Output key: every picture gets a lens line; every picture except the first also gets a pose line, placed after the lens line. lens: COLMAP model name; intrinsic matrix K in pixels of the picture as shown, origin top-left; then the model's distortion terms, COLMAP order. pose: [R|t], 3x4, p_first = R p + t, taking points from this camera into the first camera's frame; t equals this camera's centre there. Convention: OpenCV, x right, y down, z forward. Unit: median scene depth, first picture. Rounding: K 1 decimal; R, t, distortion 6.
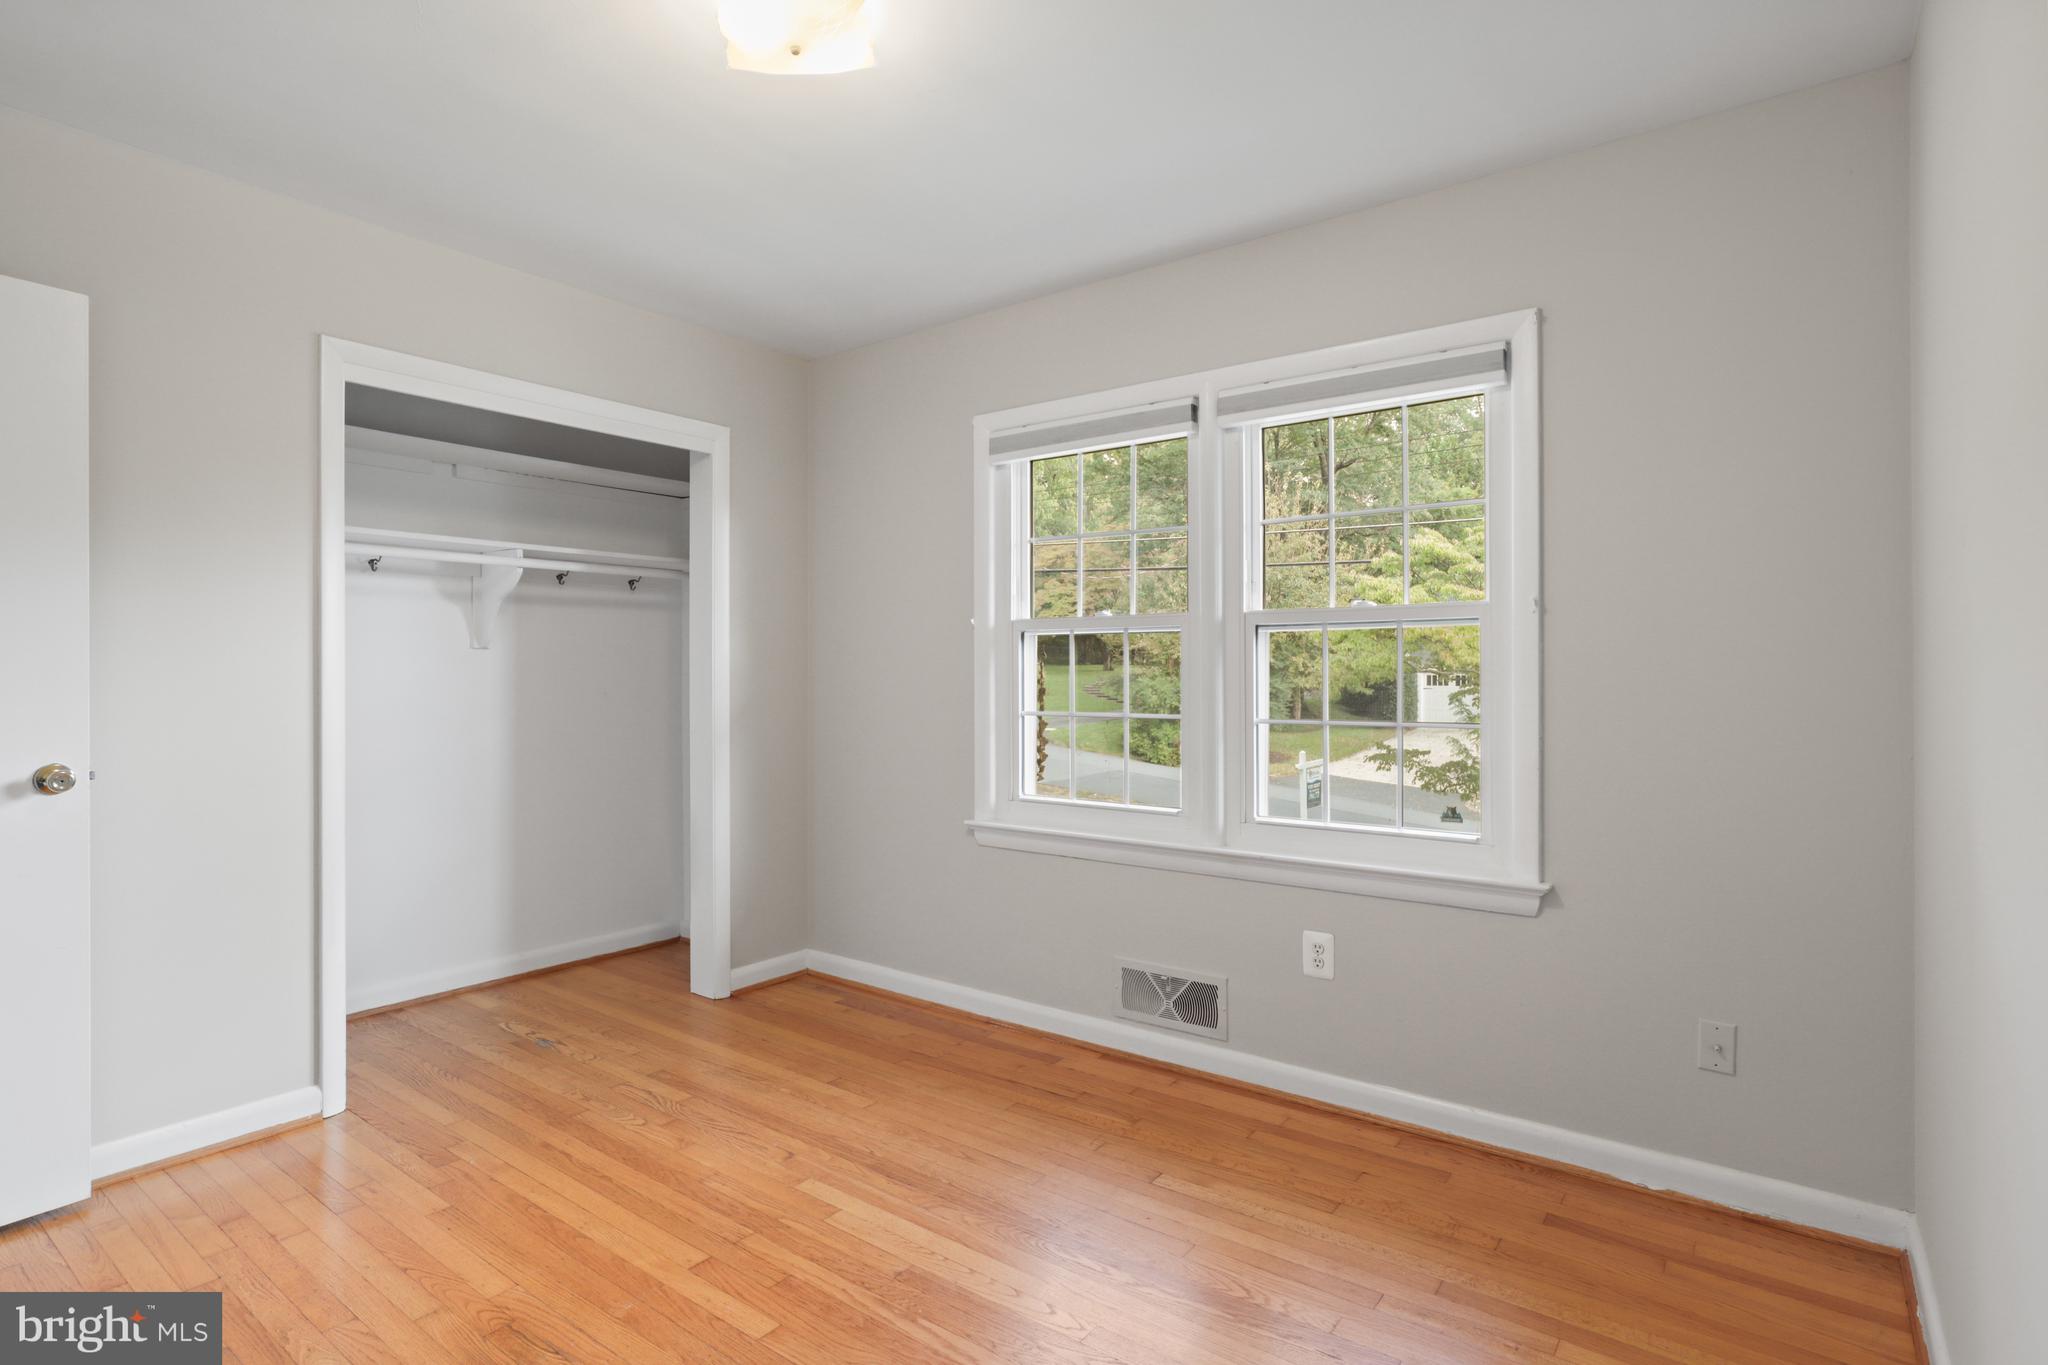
lens RADIAL K [[1035.0, 0, 1026.2], [0, 1035.0, 672.0], [0, 0, 1]] dist [-0.020856, 0.016708]
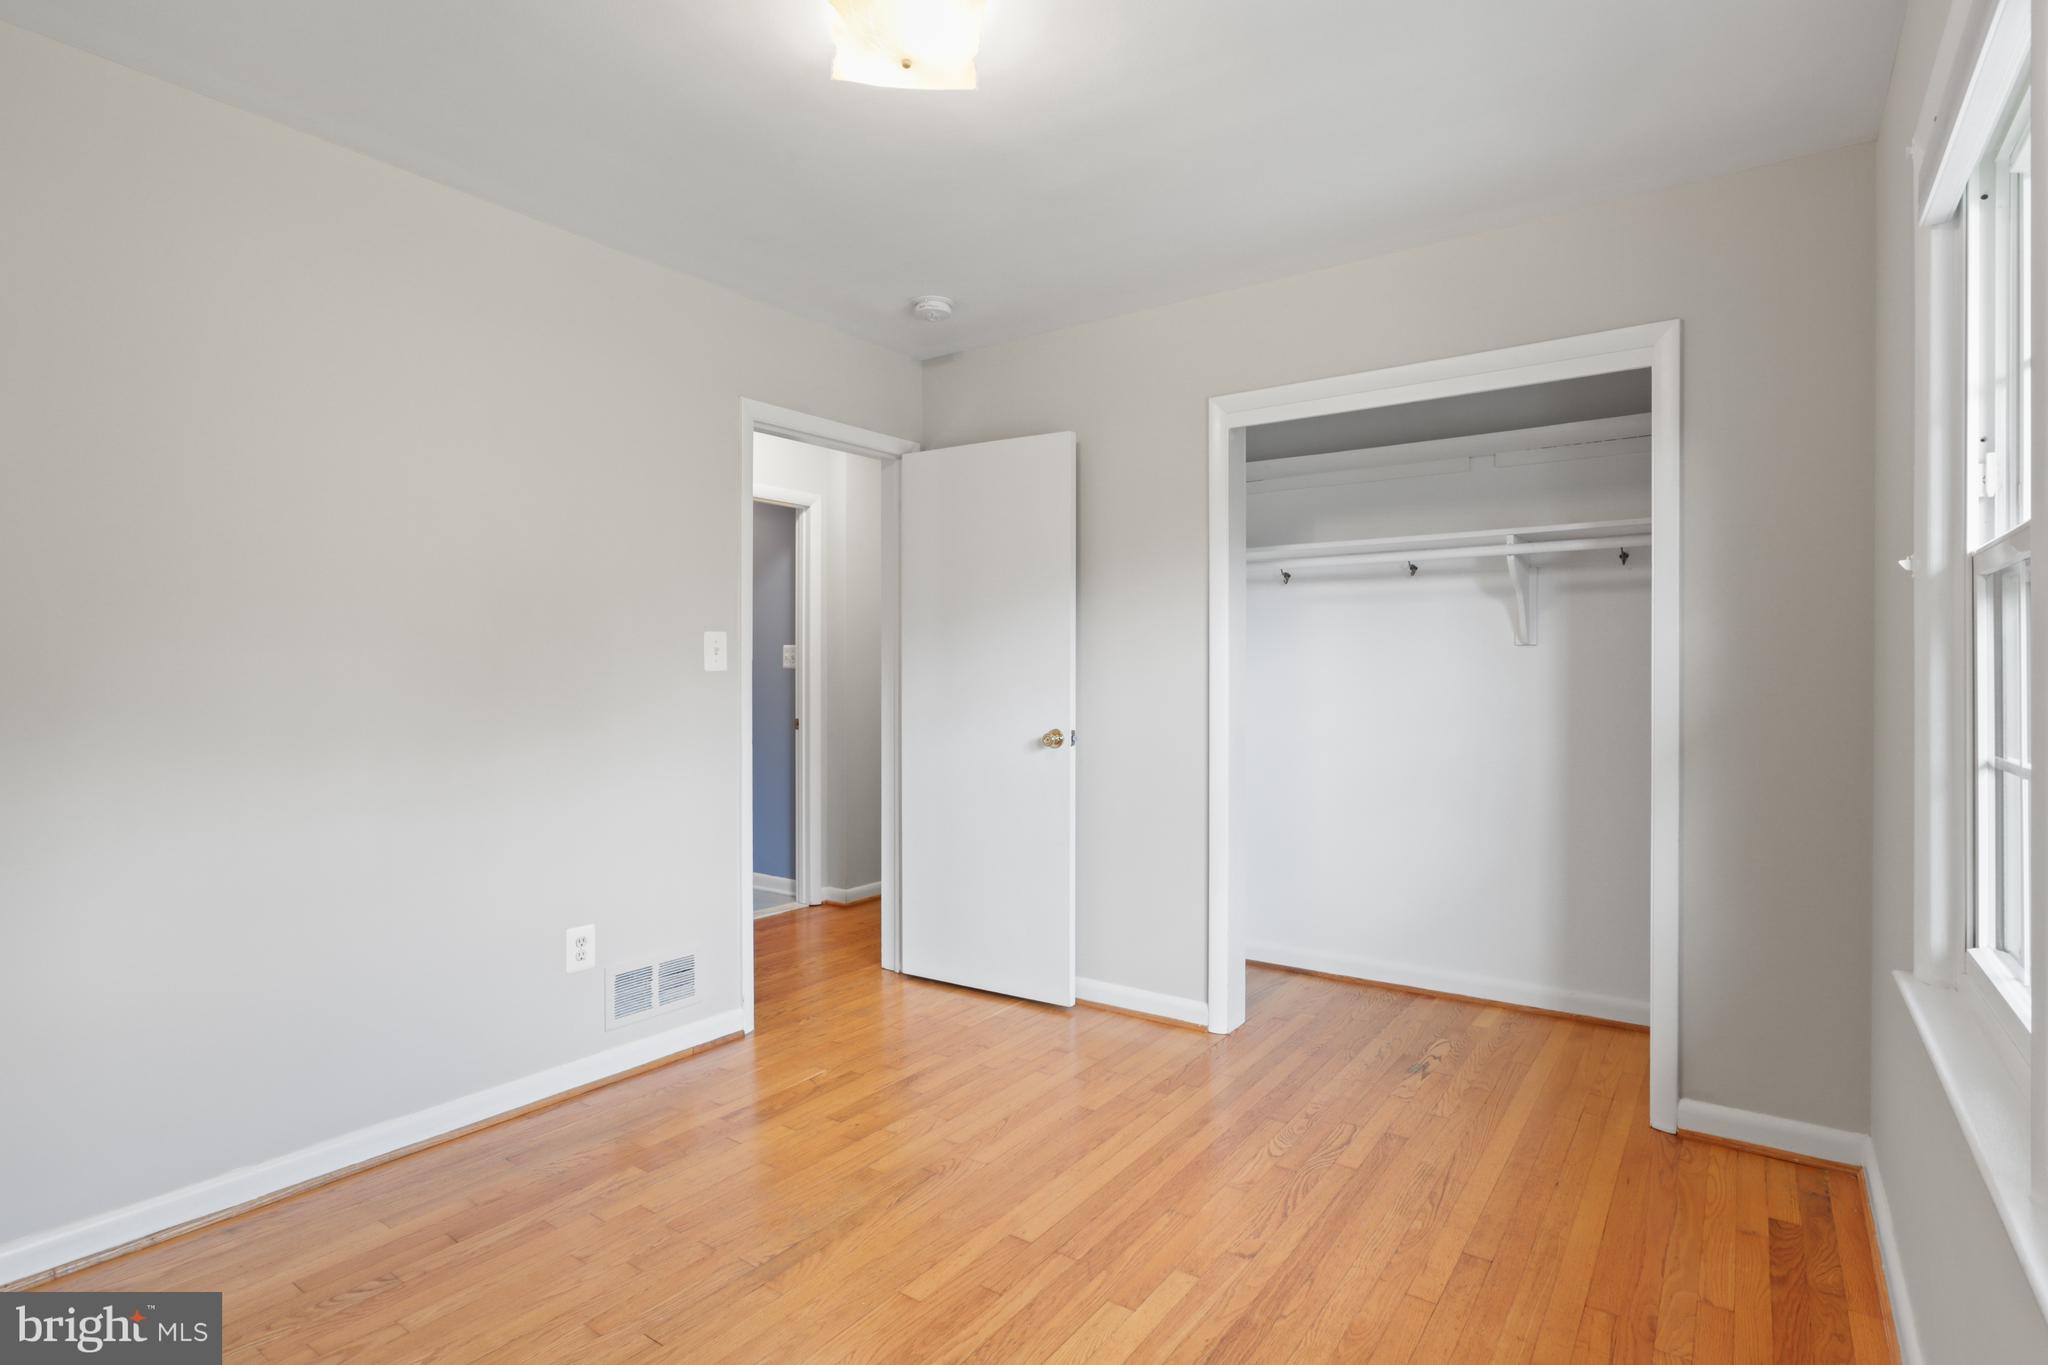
lens RADIAL K [[1035.0, 0, 1018.9], [0, 1035.0, 674.0], [0, 0, 1]] dist [-0.020856, 0.016708]
pose [[0.017277, 0.003322, -0.999845, 0.525338], [0.002366, 0.999992, 0.003363, -0.001422], [0.999848, -0.002424, 0.017269, 0.710955]]
